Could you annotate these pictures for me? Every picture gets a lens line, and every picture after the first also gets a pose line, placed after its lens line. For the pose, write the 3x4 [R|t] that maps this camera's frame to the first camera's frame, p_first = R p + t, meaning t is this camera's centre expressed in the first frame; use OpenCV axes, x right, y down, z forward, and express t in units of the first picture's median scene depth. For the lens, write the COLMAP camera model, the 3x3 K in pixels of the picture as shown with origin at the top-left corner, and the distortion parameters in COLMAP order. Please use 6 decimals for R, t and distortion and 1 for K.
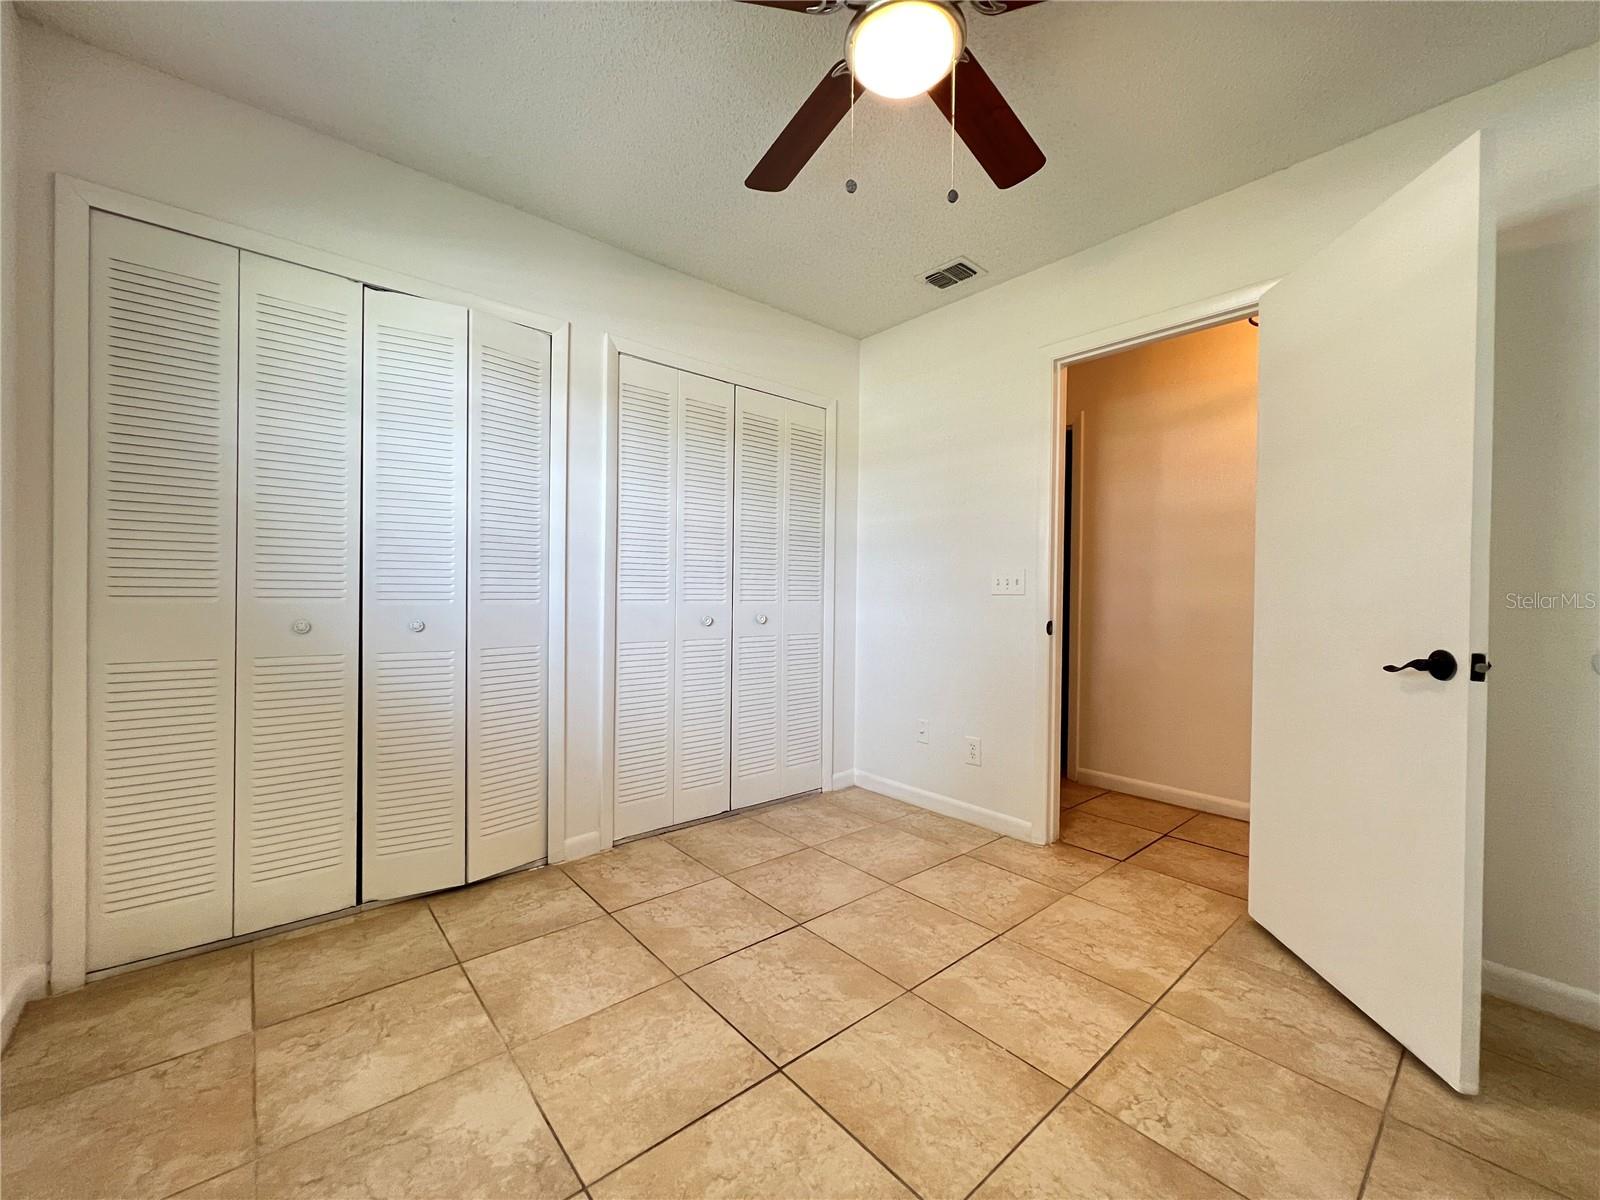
lens RADIAL K [[640.0, 0, 795.7], [0, 640.0, 597.6], [0, 0, 1]] dist [0.000542, 0.000208]
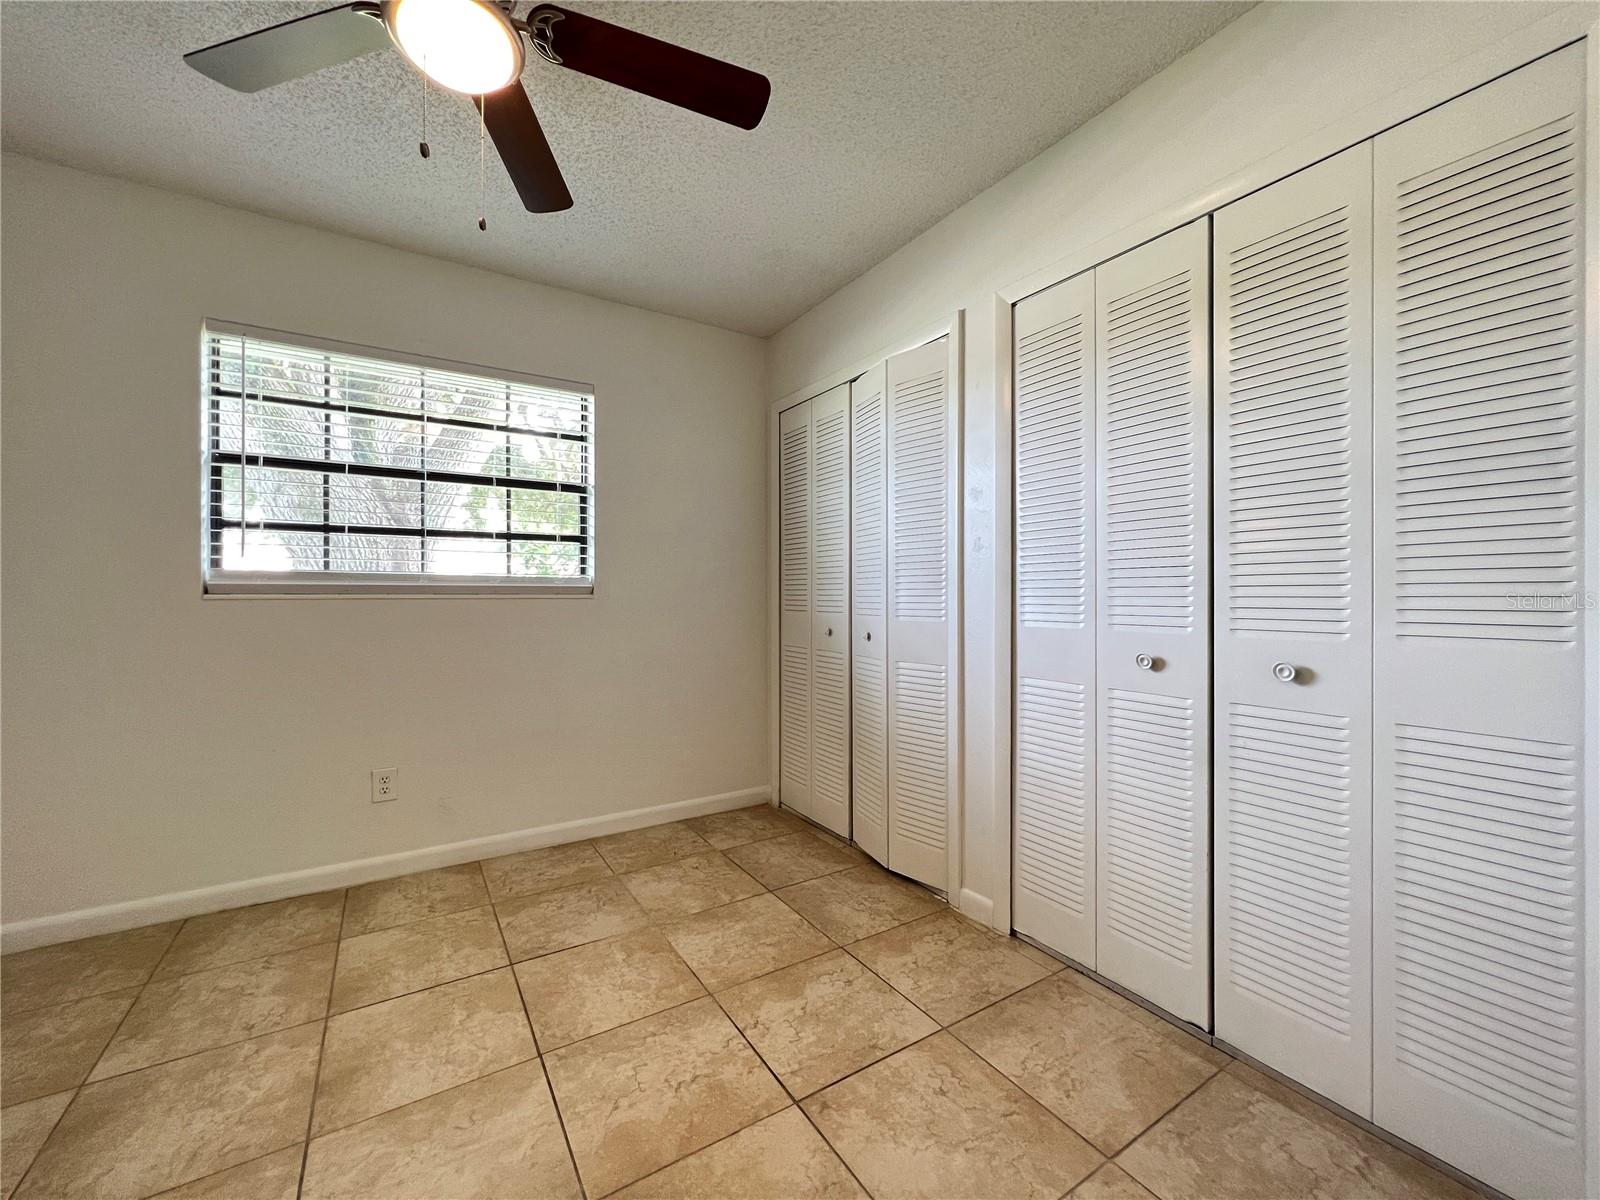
lens RADIAL K [[640.0, 0, 795.7], [0, 640.0, 597.6], [0, 0, 1]] dist [0.000542, 0.000208]
pose [[-0.145939, -0.010374, -0.989239, 0.710426], [-0.009598, 0.999913, -0.009070, -0.019436], [0.989247, 0.008171, -0.146026, 1.136764]]
